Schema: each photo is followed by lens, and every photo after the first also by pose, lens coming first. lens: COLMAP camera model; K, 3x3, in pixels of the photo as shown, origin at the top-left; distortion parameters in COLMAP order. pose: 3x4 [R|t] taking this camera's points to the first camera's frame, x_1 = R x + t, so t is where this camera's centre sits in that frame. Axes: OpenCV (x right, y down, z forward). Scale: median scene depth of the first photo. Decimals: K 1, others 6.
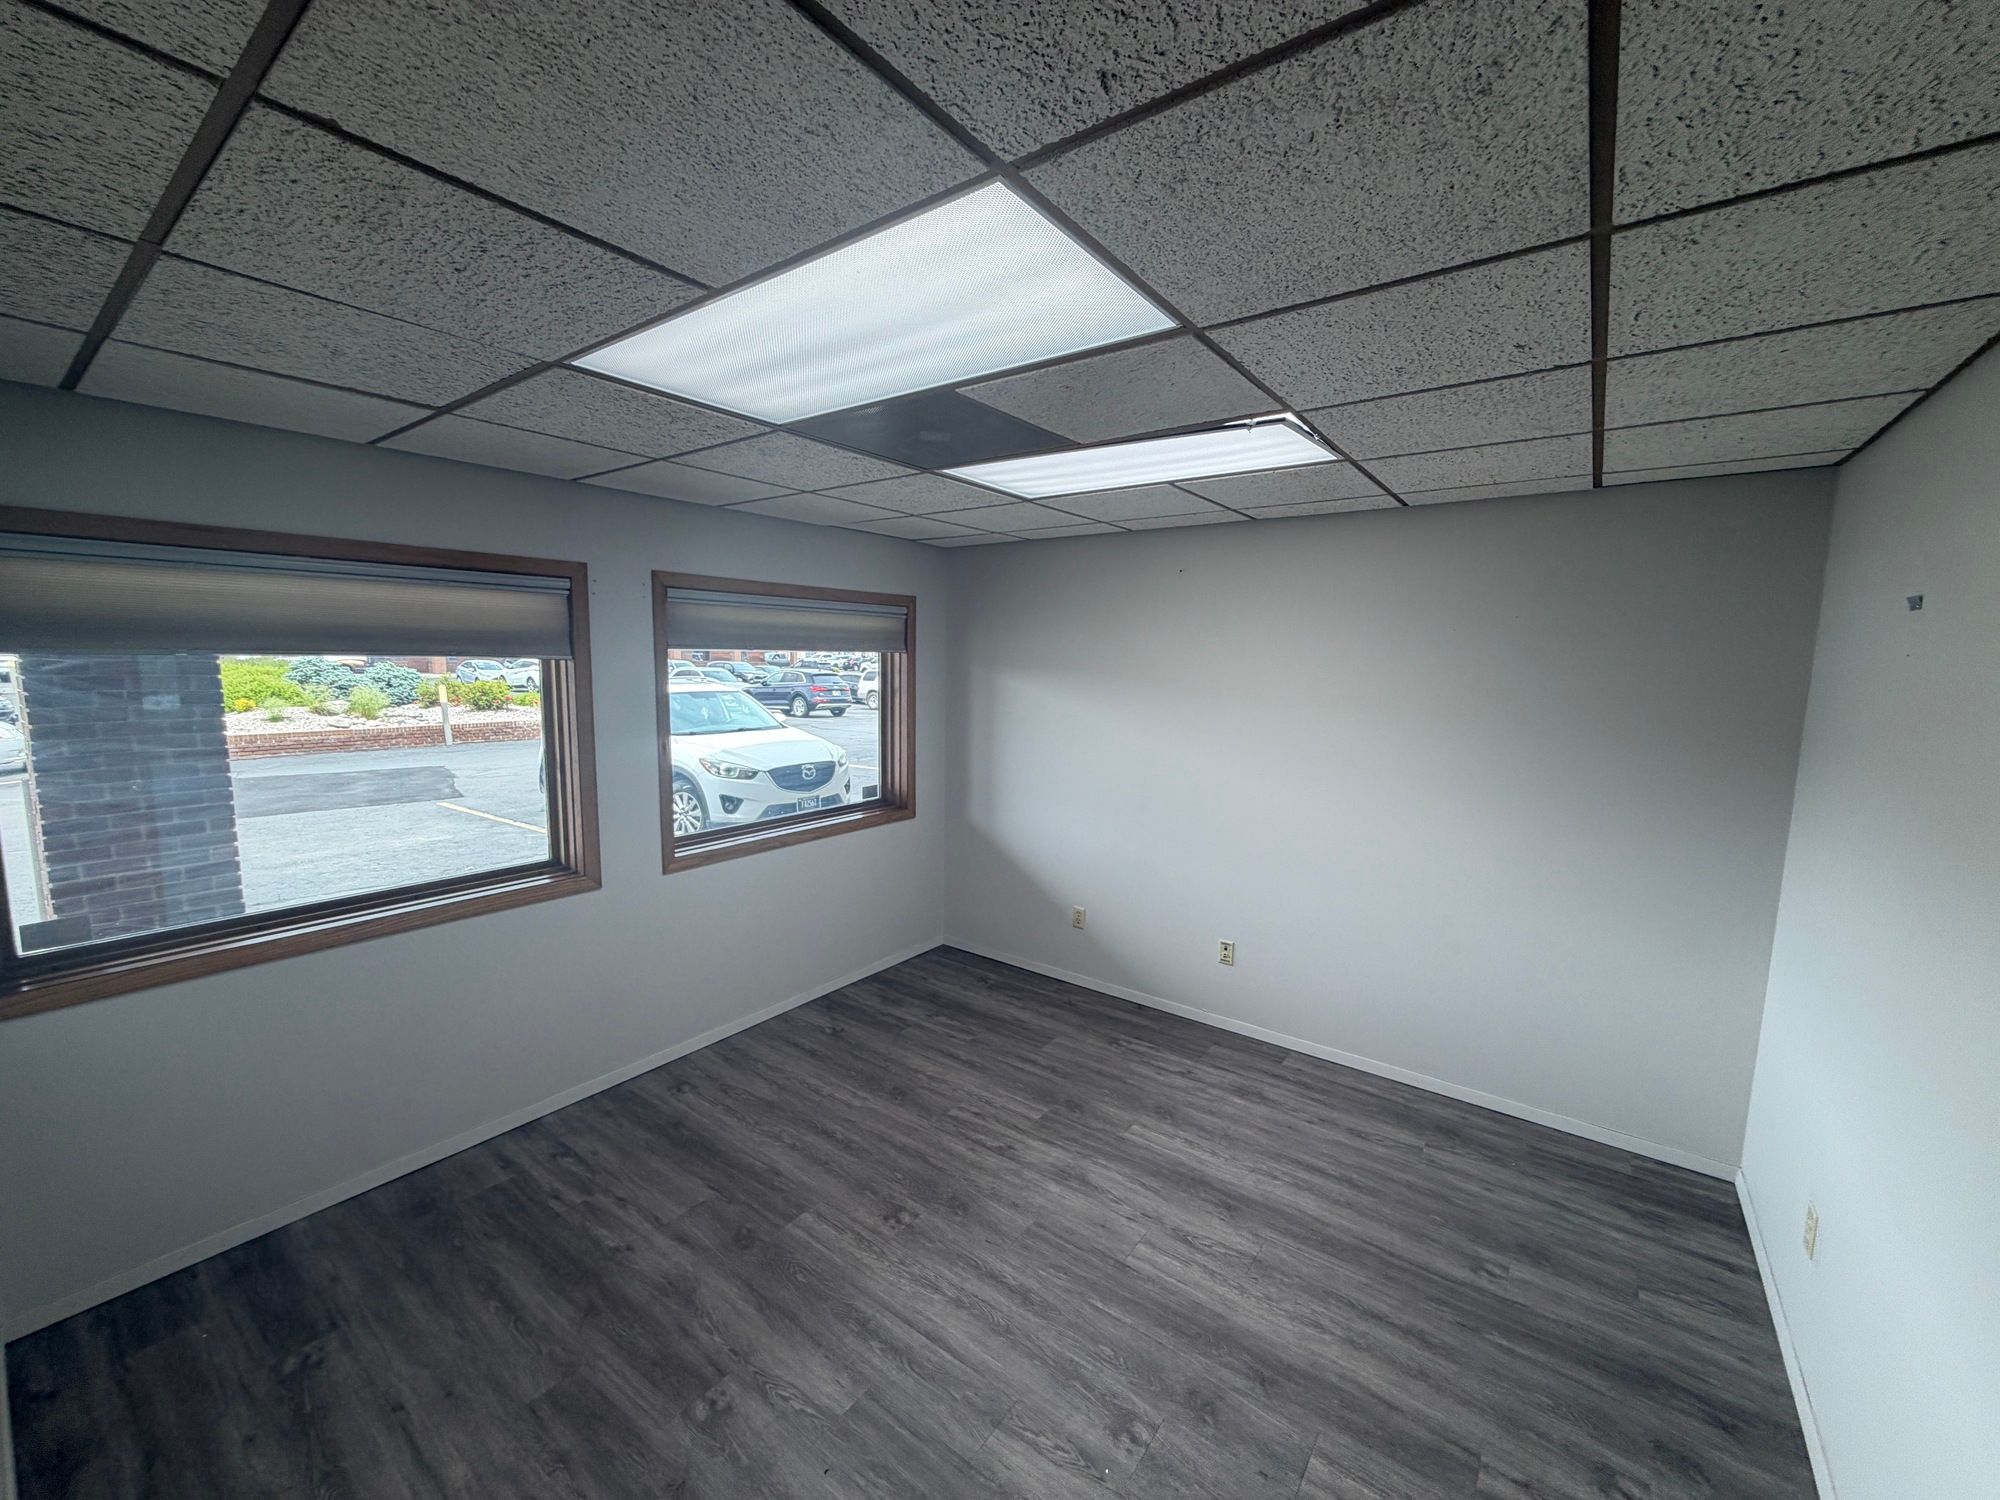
lens RADIAL K [[795.6, 0, 1001.0], [0, 795.6, 750.5], [0, 0, 1]] dist [0.000716, 0.000022]
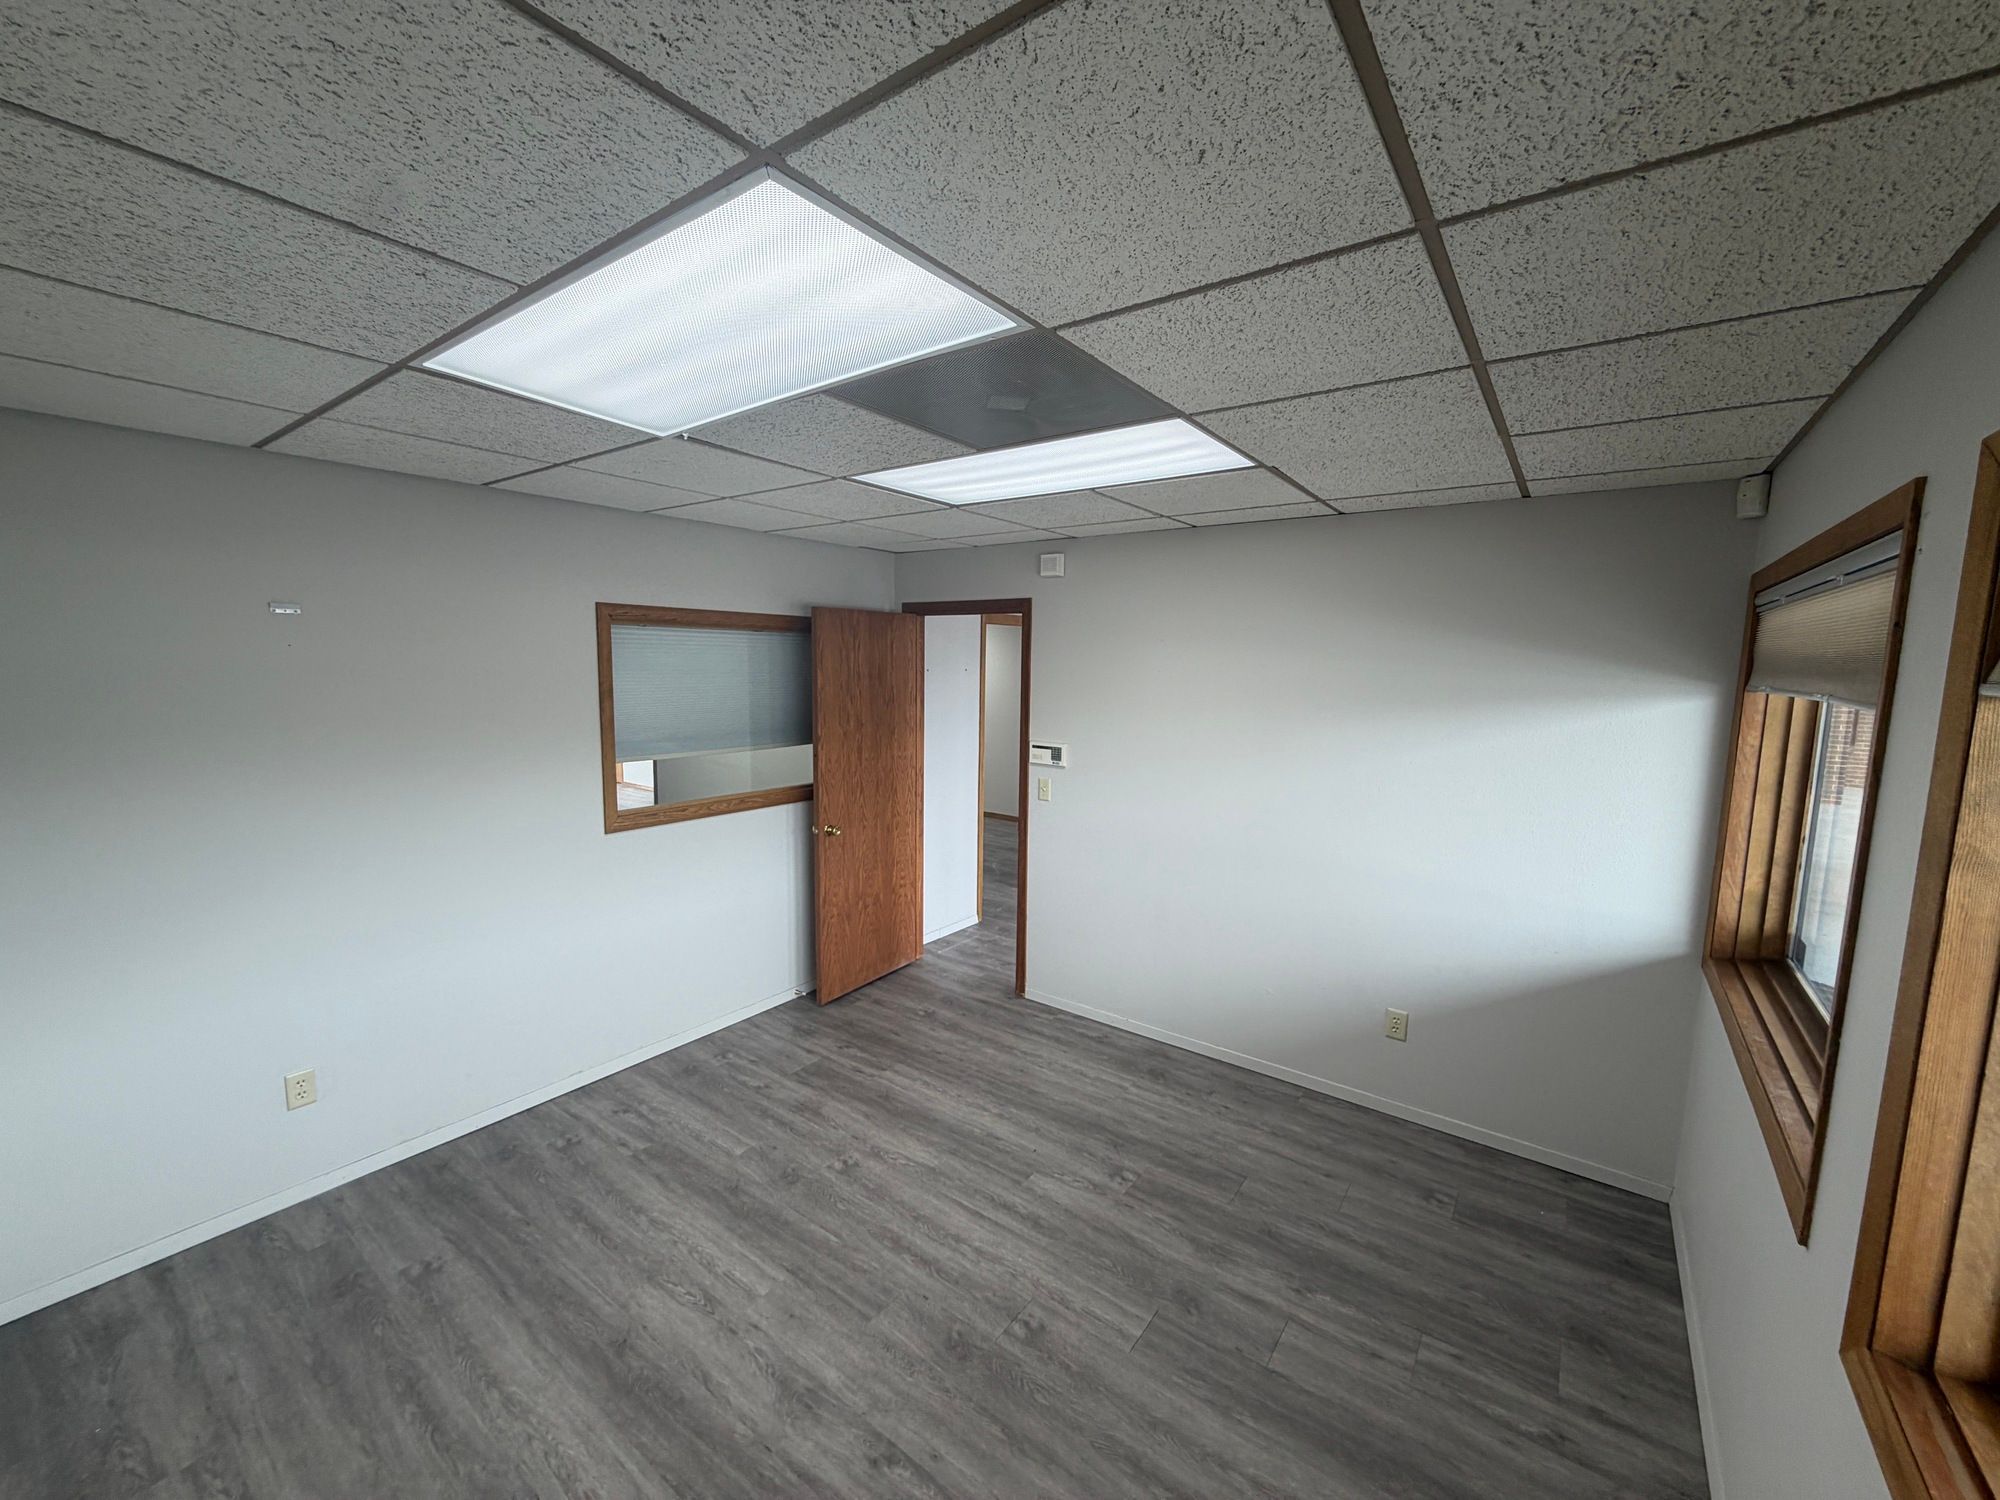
lens RADIAL K [[795.6, 0, 1001.1], [0, 795.6, 753.0], [0, 0, 1]] dist [0.000716, 0.000022]
pose [[-0.999490, -0.030970, -0.007806, -0.080173], [-0.031937, 0.971067, 0.236661, -0.231880], [0.000251, 0.236789, -0.971561, 1.816393]]
